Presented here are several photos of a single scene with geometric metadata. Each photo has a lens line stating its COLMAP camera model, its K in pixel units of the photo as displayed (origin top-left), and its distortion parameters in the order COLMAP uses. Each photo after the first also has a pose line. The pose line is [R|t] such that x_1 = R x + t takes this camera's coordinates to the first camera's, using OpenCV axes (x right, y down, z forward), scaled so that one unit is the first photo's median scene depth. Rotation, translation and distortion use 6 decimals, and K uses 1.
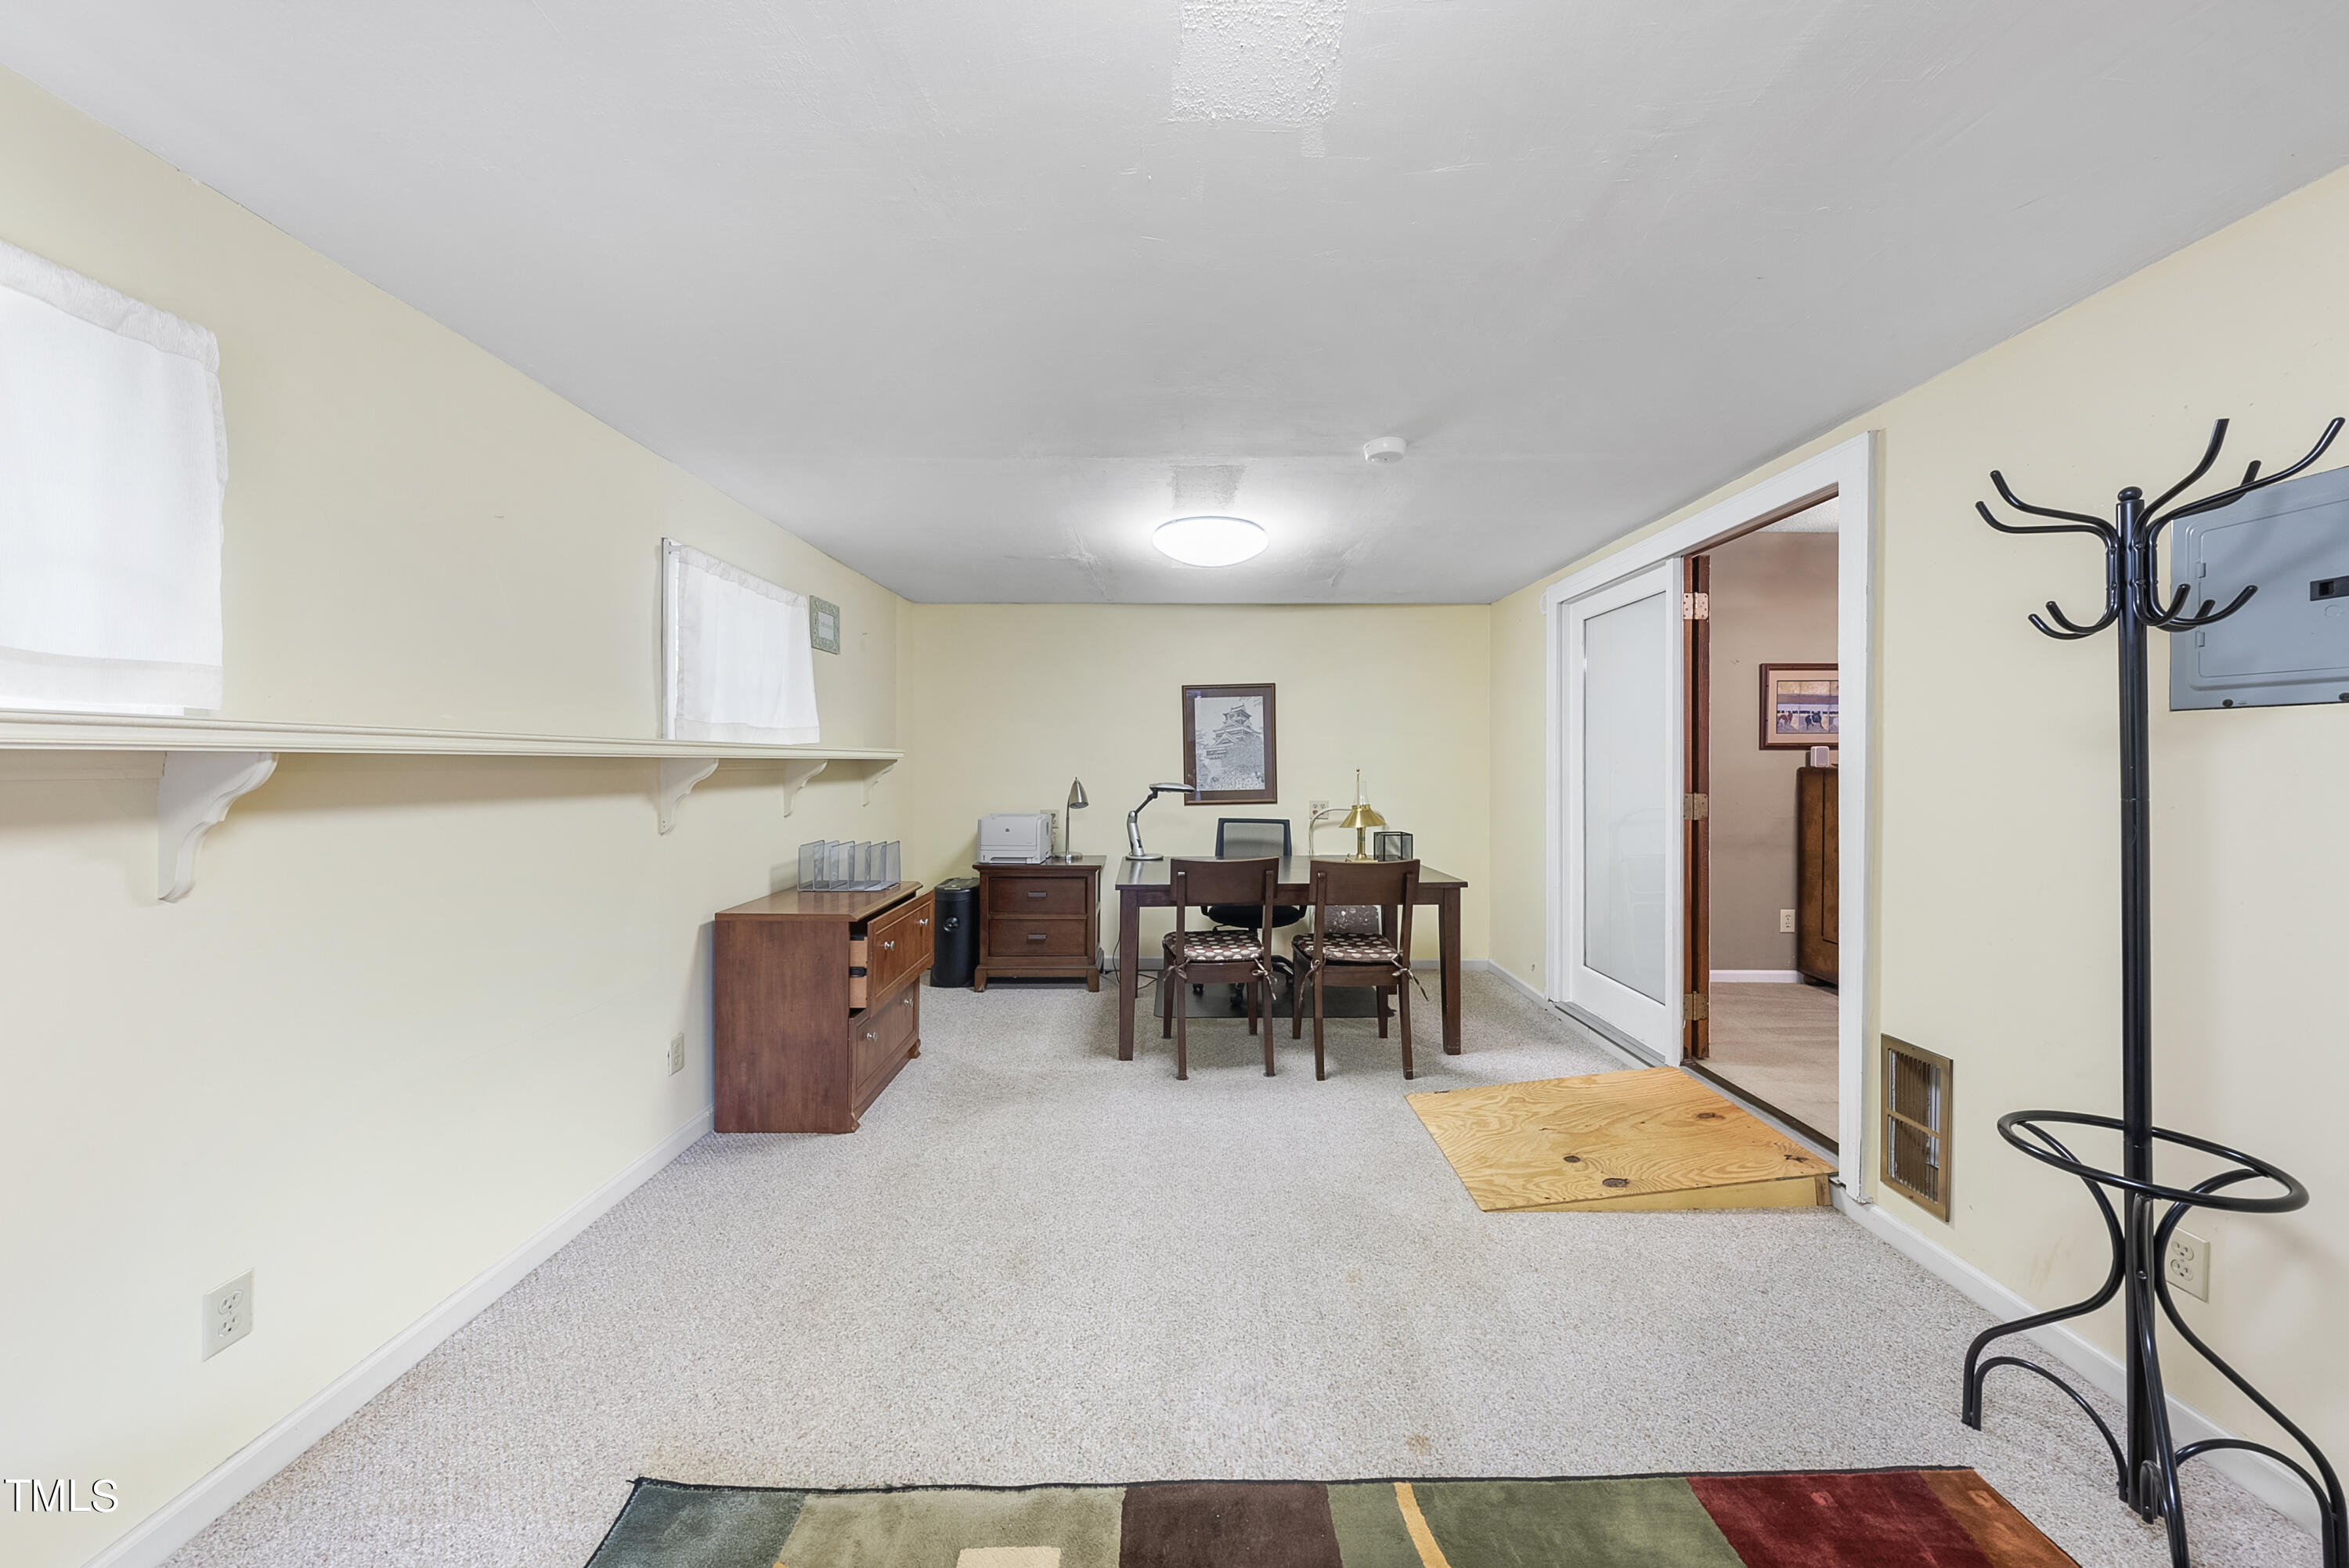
lens RADIAL K [[815.2, 0, 1180.4], [0, 815.2, 780.6], [0, 0, 1]] dist [-0.002200, -0.000169]
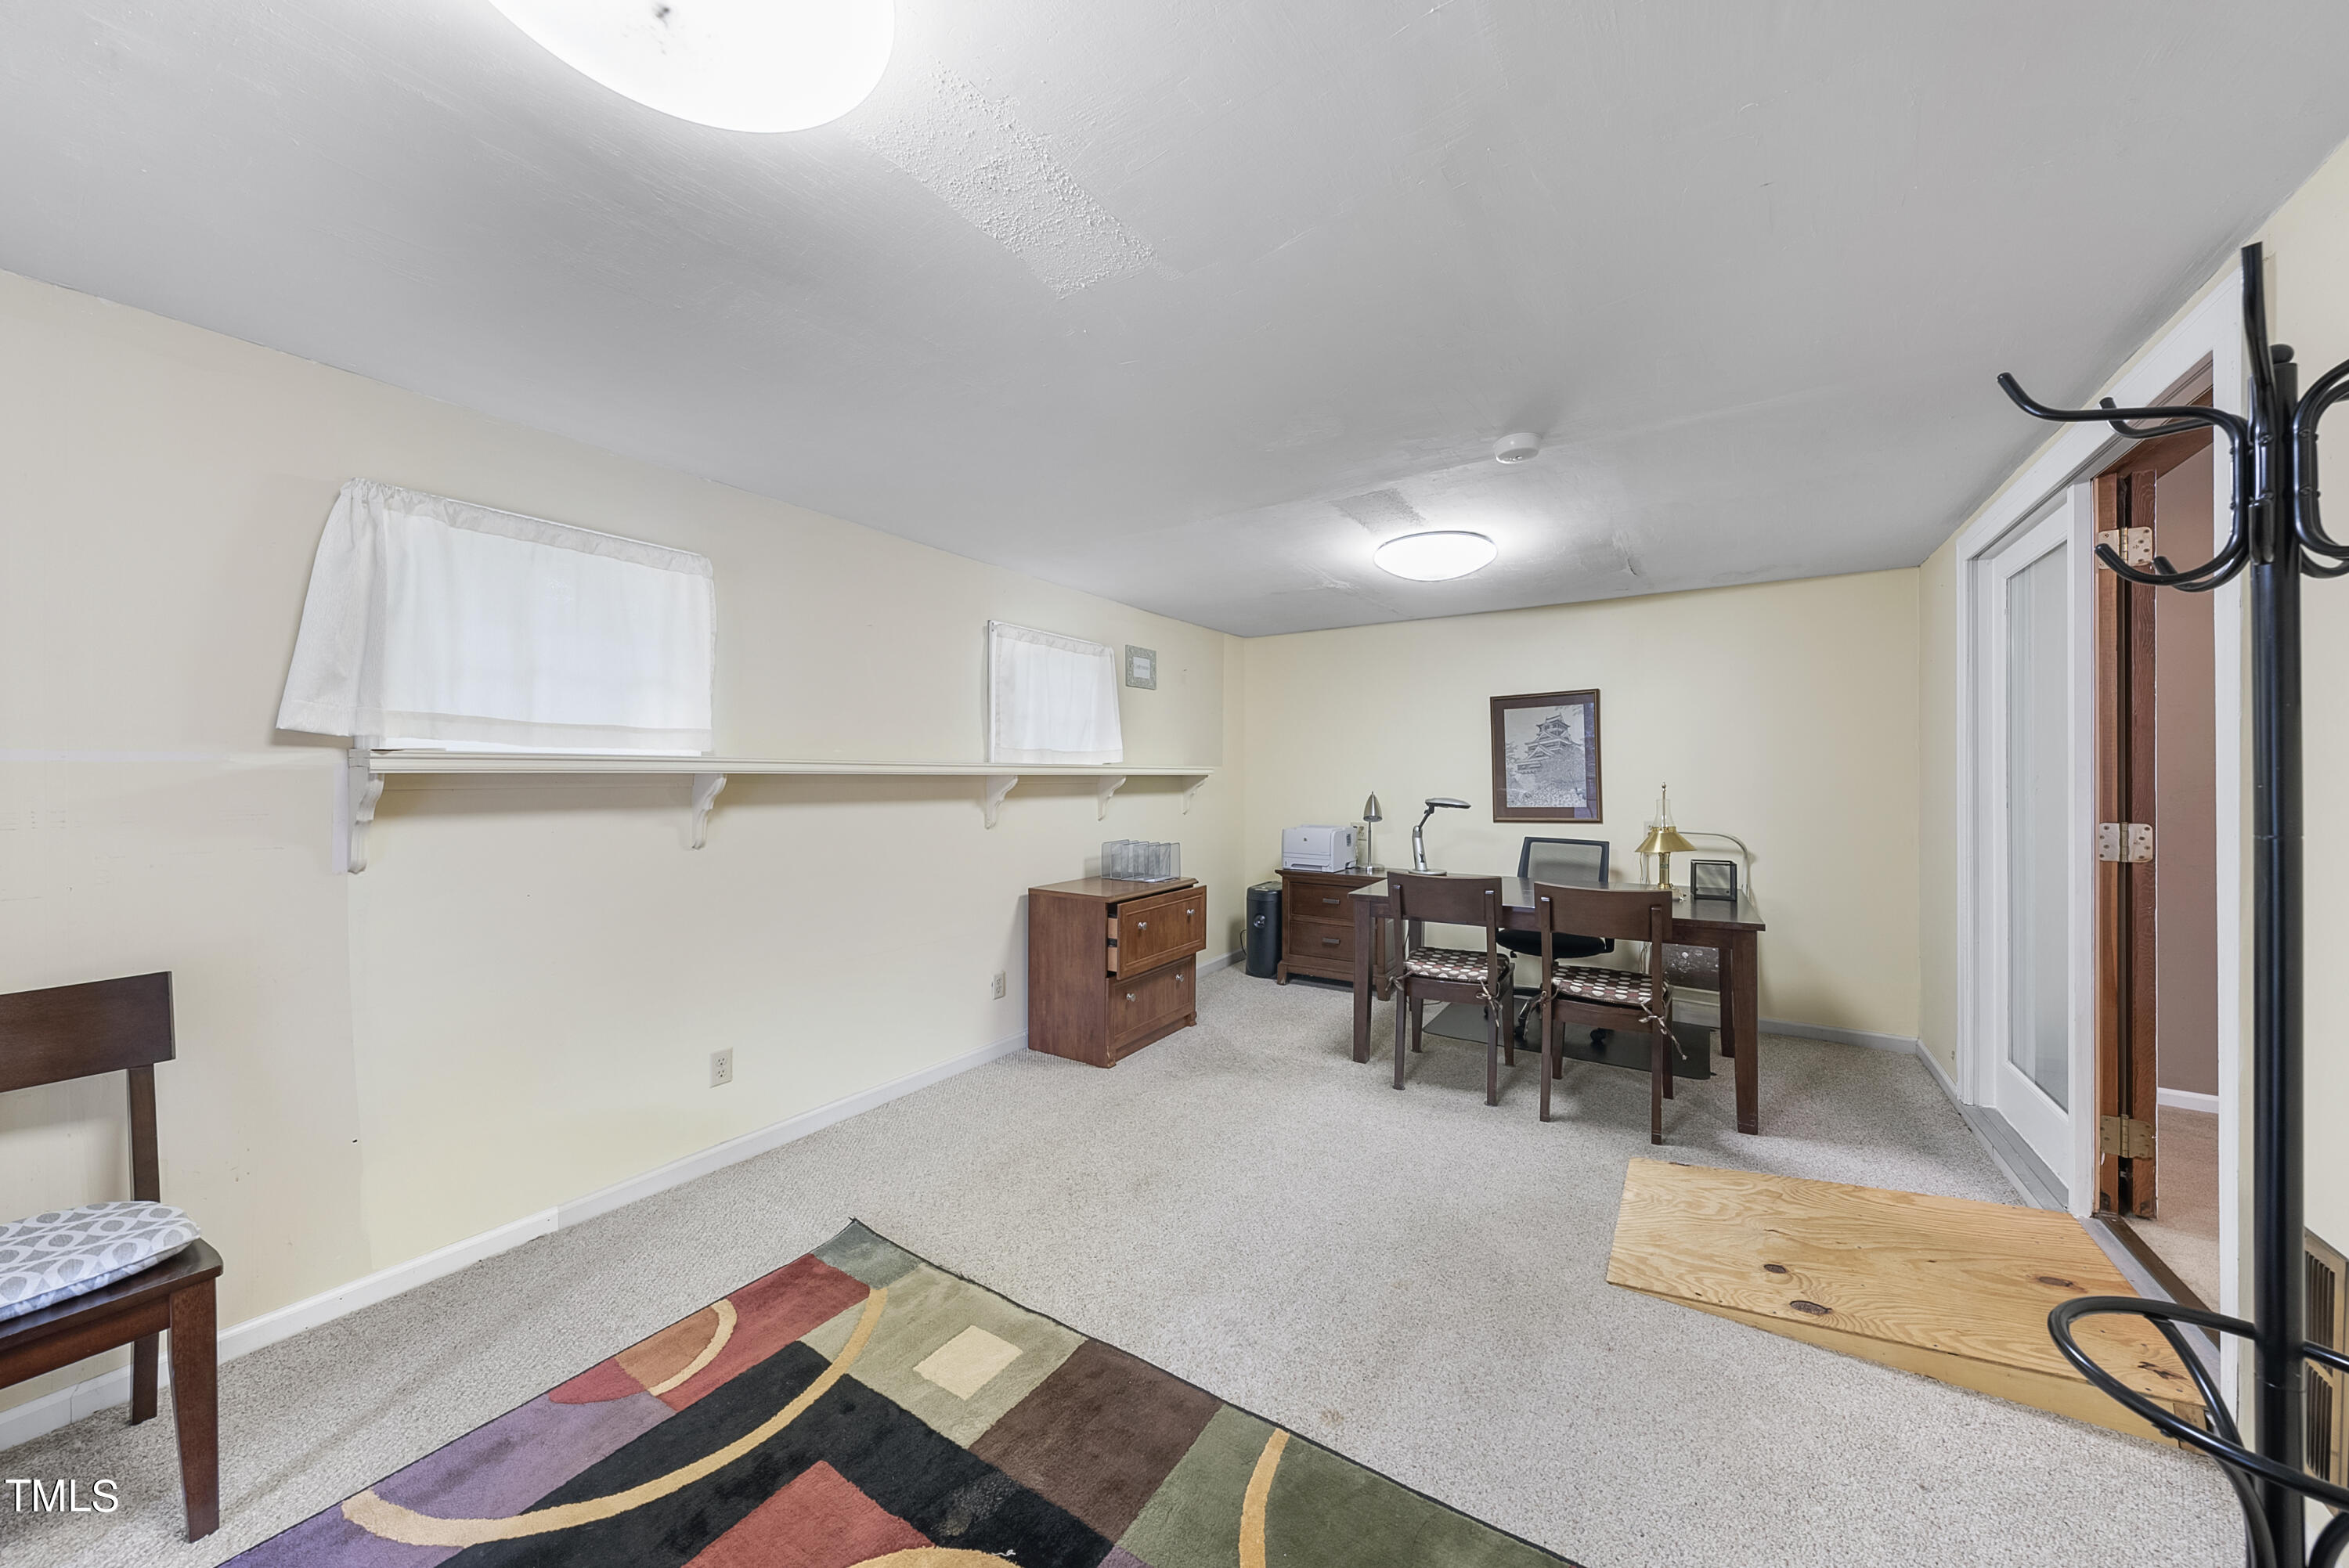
lens RADIAL K [[811.7, 0, 1174.9], [0, 811.7, 794.3], [0, 0, 1]] dist [-0.001404, -0.000181]
pose [[0.832958, 0.010526, -0.553236, 0.344845], [-0.011169, 0.999935, 0.002208, -0.000731], [0.553223, 0.004340, 0.833022, -0.000961]]
